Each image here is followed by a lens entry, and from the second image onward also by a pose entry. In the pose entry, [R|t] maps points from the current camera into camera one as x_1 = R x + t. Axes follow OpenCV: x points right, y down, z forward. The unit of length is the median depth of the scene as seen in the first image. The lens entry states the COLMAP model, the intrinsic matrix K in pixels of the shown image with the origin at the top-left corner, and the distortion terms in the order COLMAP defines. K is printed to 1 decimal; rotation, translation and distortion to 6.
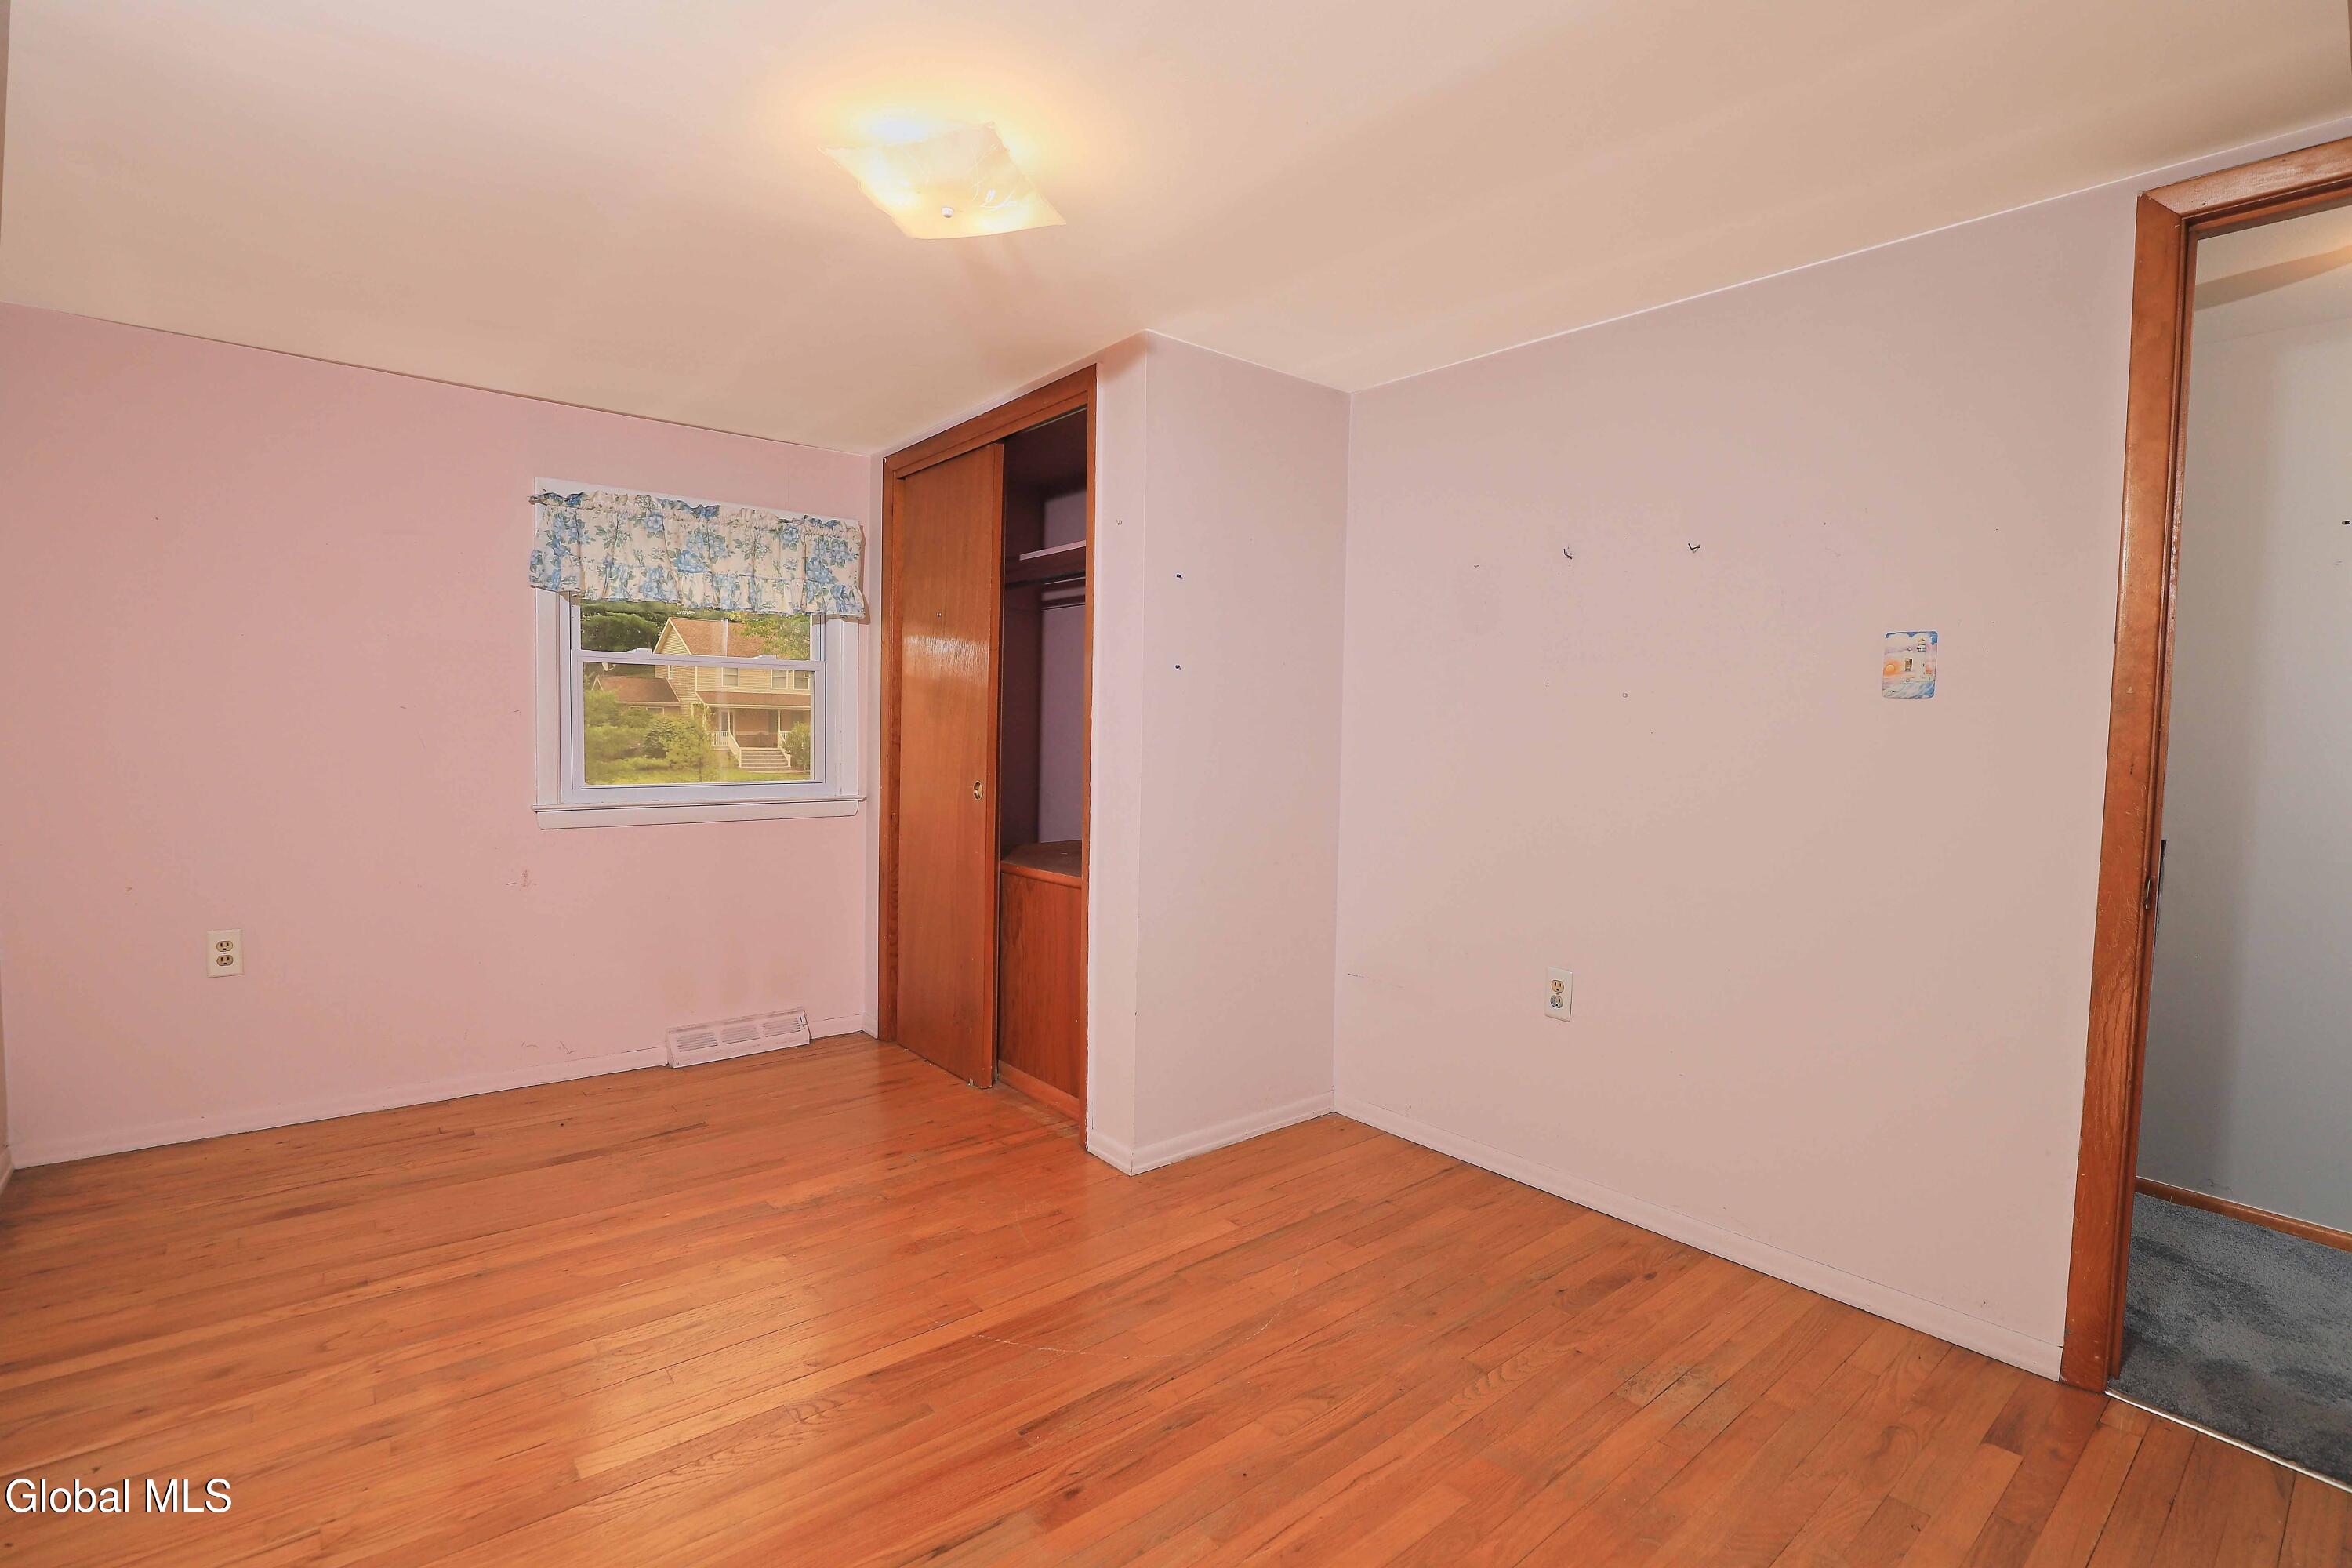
lens RADIAL K [[1079.7, 0, 1191.0], [0, 1079.7, 778.8], [0, 0, 1]] dist [-0.028713, 0.000317]
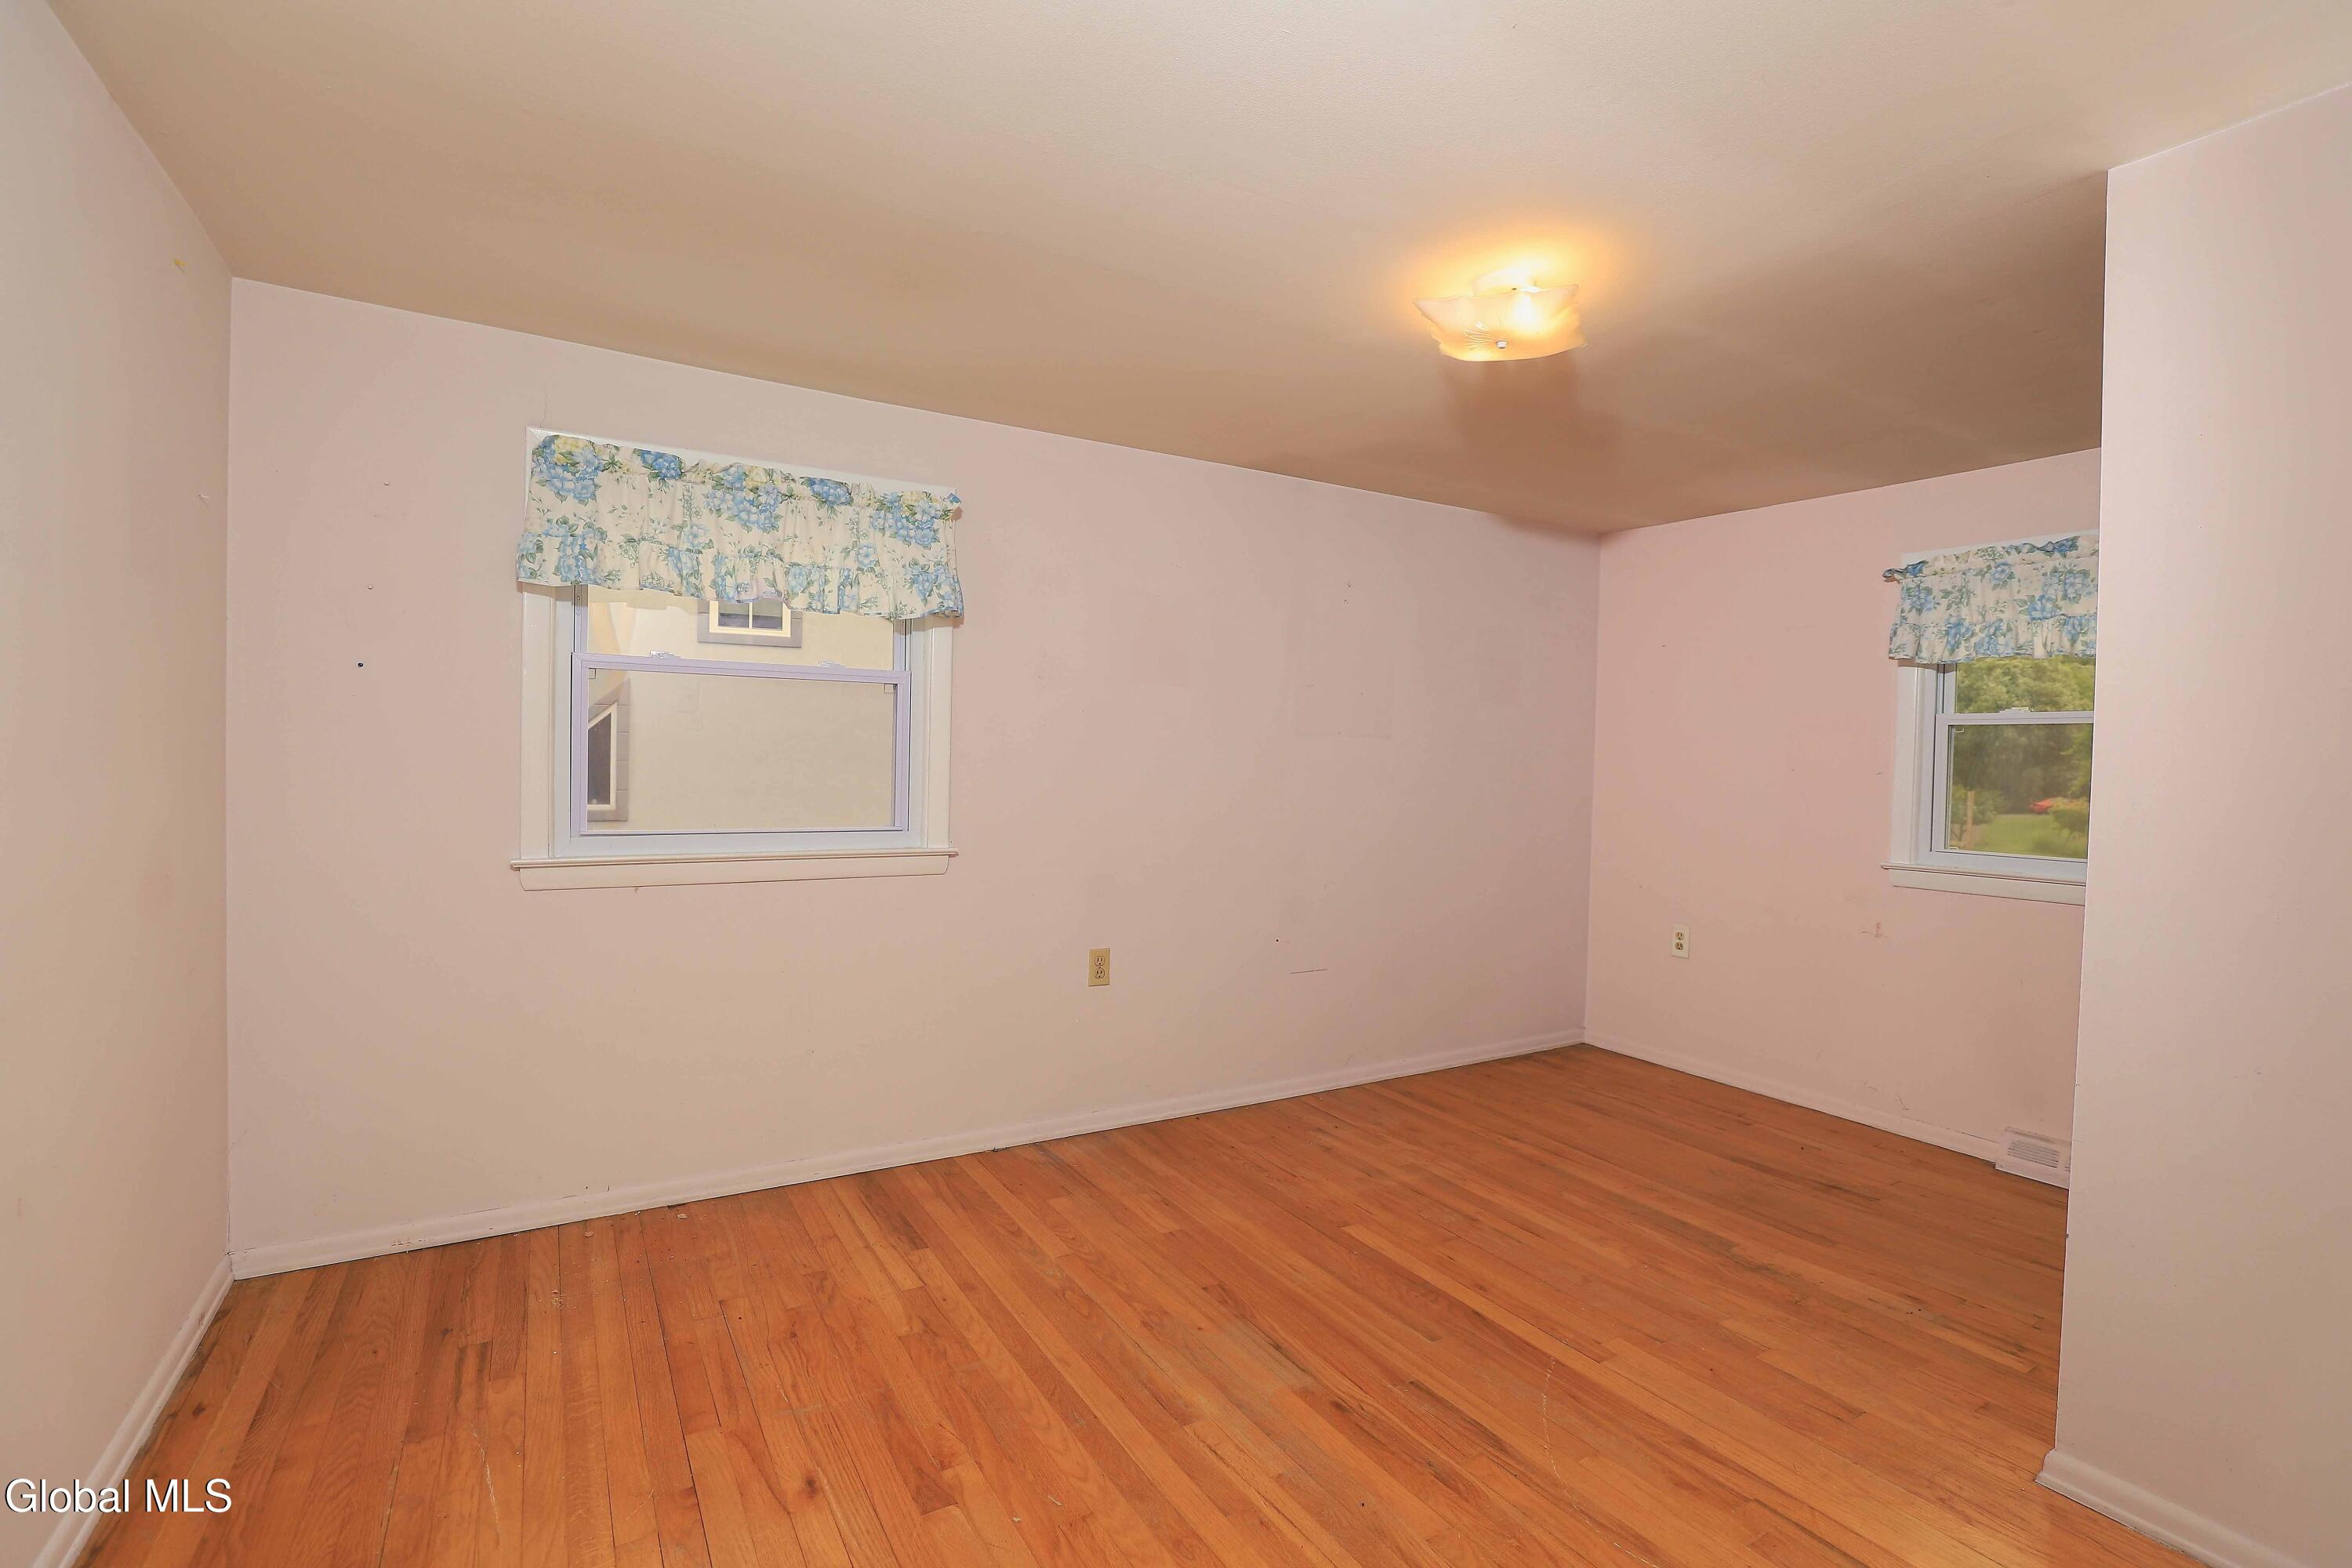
lens RADIAL K [[1079.7, 0, 1191.0], [0, 1079.7, 778.8], [0, 0, 1]] dist [-0.028713, 0.000317]
pose [[-0.151860, -0.002610, -0.988399, 0.626436], [-0.077524, 0.996947, 0.009278, -0.016492], [0.985357, 0.078034, -0.151599, 0.548998]]
